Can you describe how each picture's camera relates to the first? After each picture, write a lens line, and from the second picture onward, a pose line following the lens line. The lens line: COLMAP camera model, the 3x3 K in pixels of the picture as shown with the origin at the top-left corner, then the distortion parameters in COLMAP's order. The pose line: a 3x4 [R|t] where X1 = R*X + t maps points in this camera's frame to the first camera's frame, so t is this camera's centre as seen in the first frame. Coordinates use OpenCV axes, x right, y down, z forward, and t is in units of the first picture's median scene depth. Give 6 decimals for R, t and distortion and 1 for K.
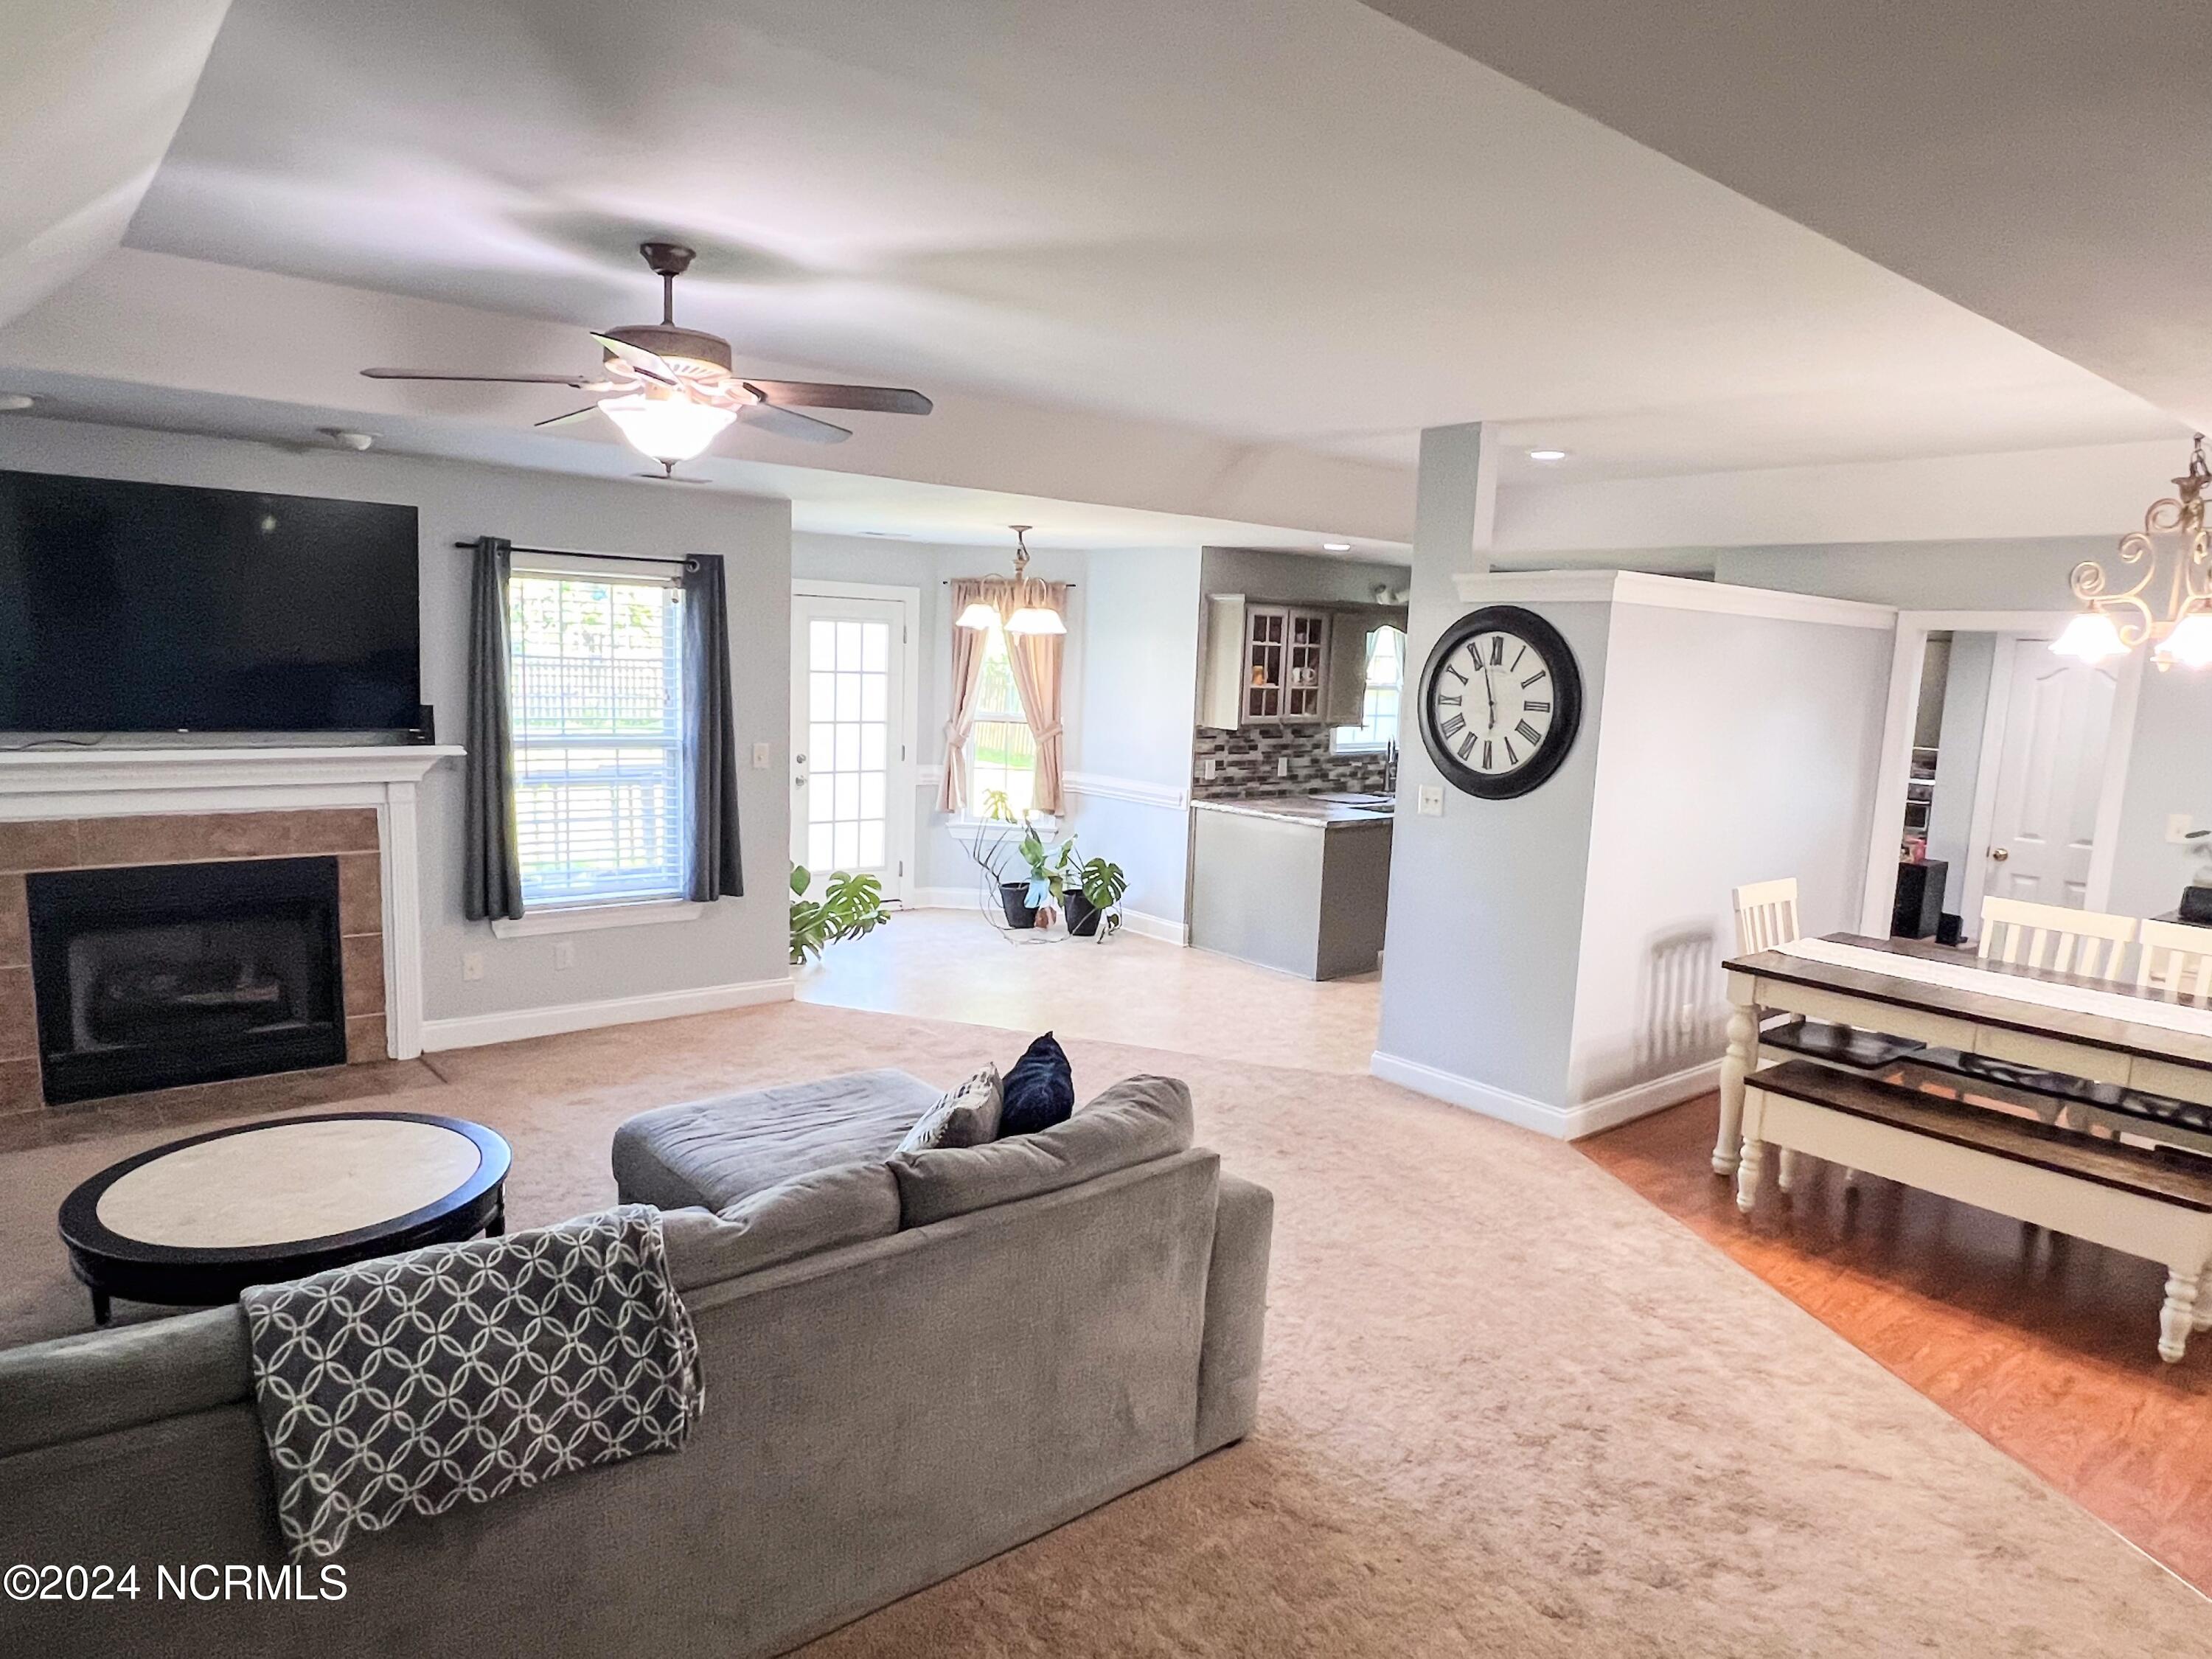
lens RADIAL K [[1361.2, 0, 1104.8], [0, 1361.2, 847.5], [0, 0, 1]] dist [0.001585, -0.004038]
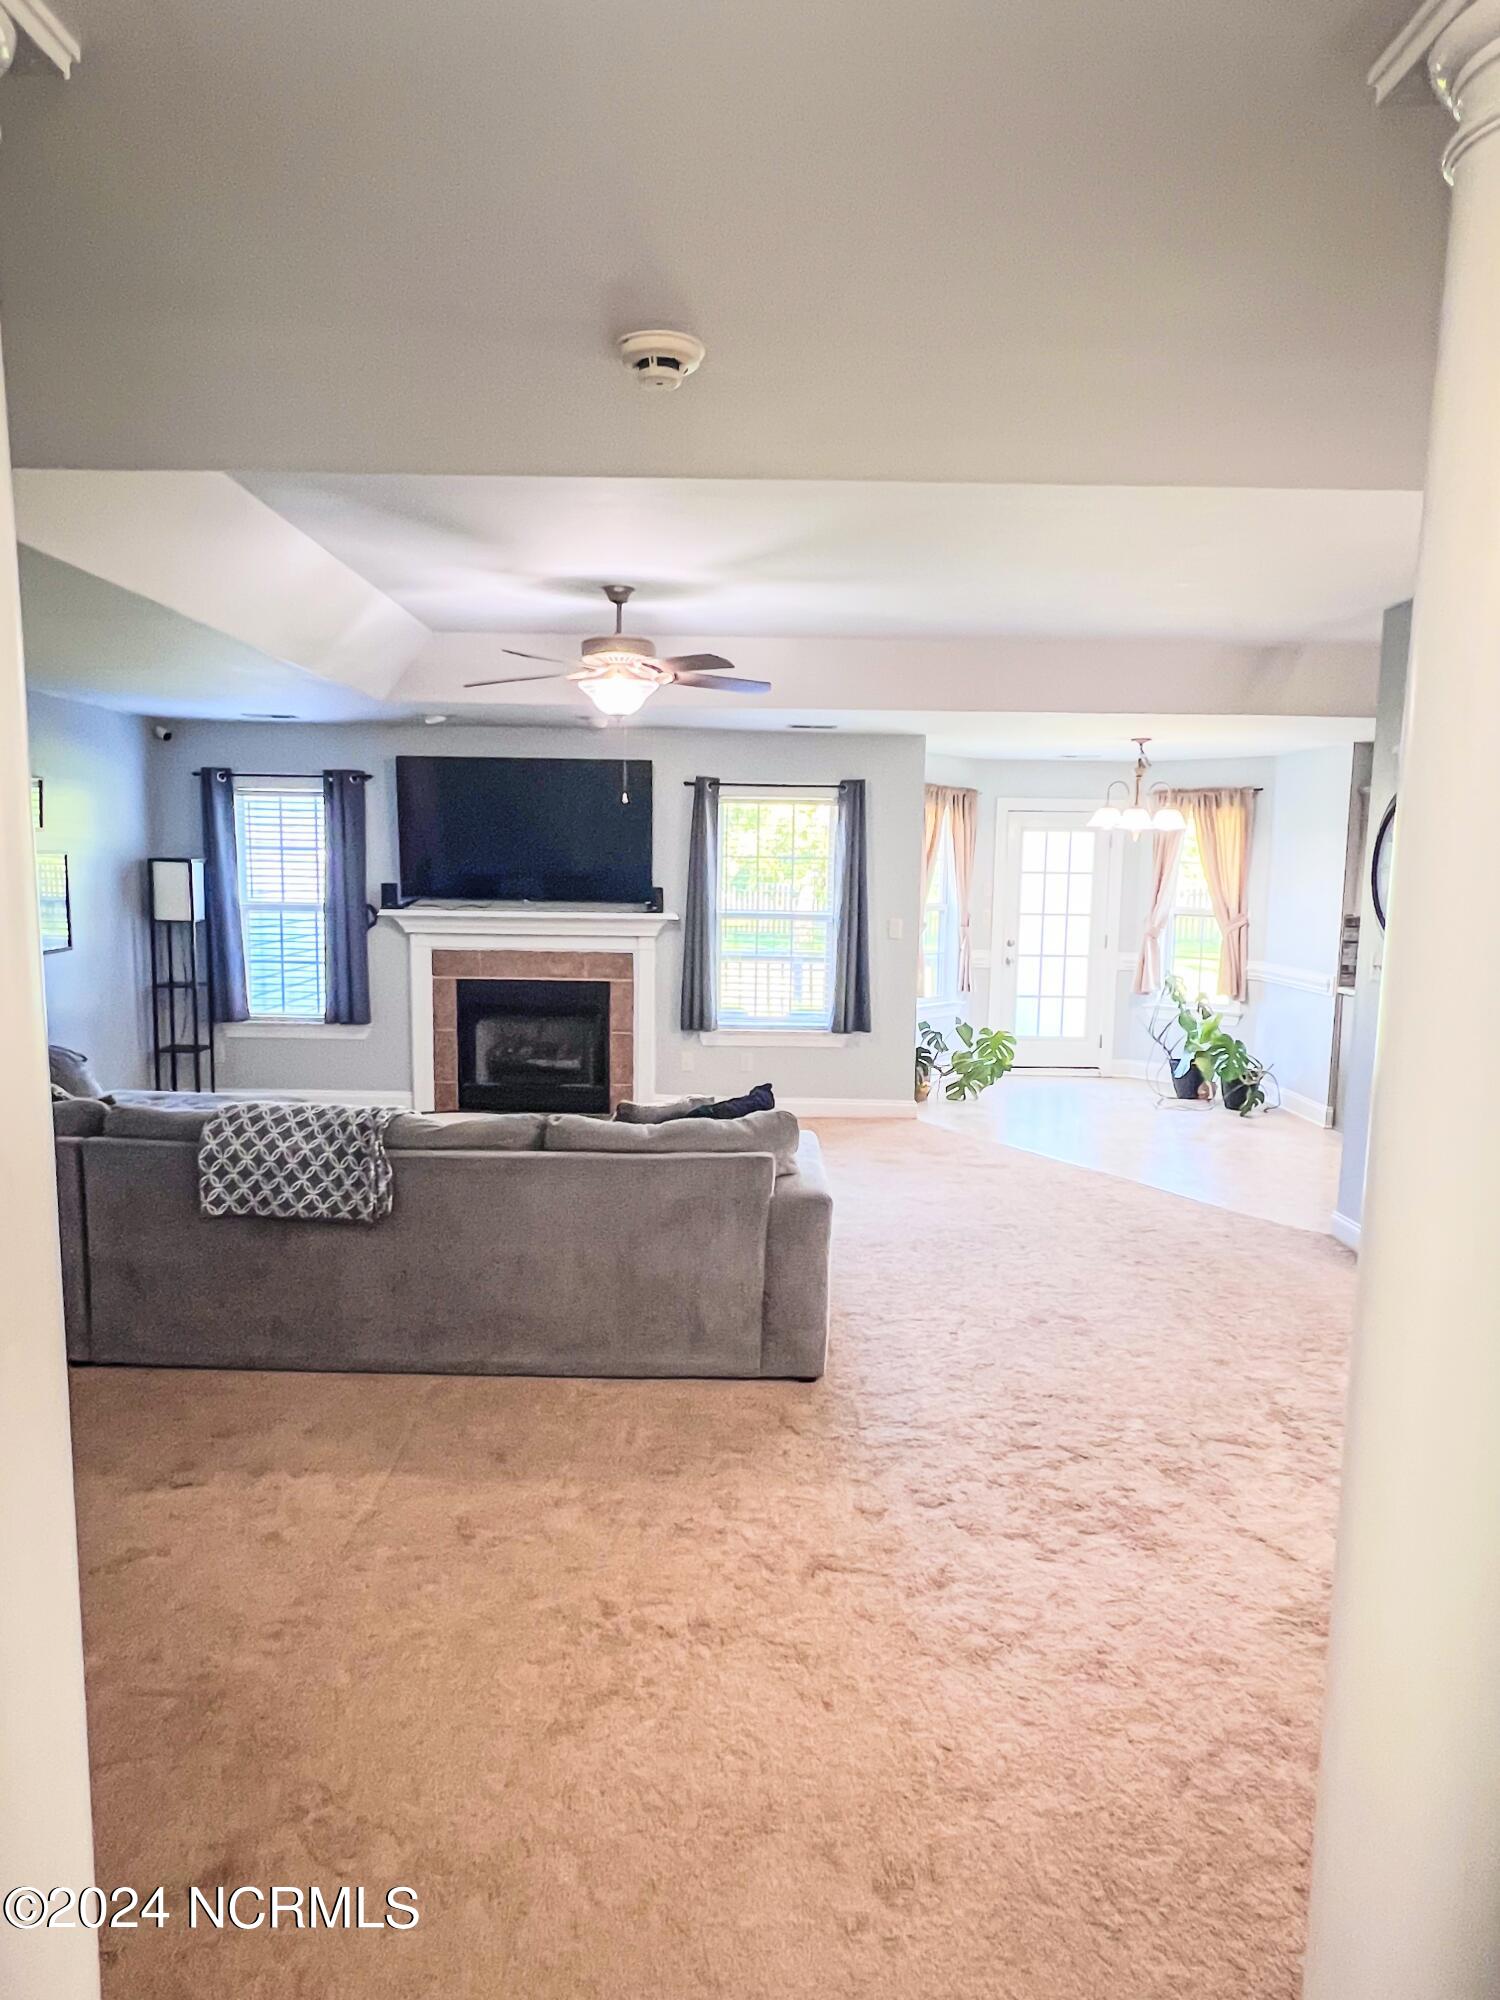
lens RADIAL K [[1230.8, 0, 744.6], [0, 1230.8, 1011.4], [0, 0, 1]] dist [0.001585, -0.004038]
pose [[0.772259, 0.049559, -0.633372, 0.471047], [-0.077139, 0.996891, -0.016051, 0.051636], [0.630607, 0.061254, 0.773681, -0.014519]]
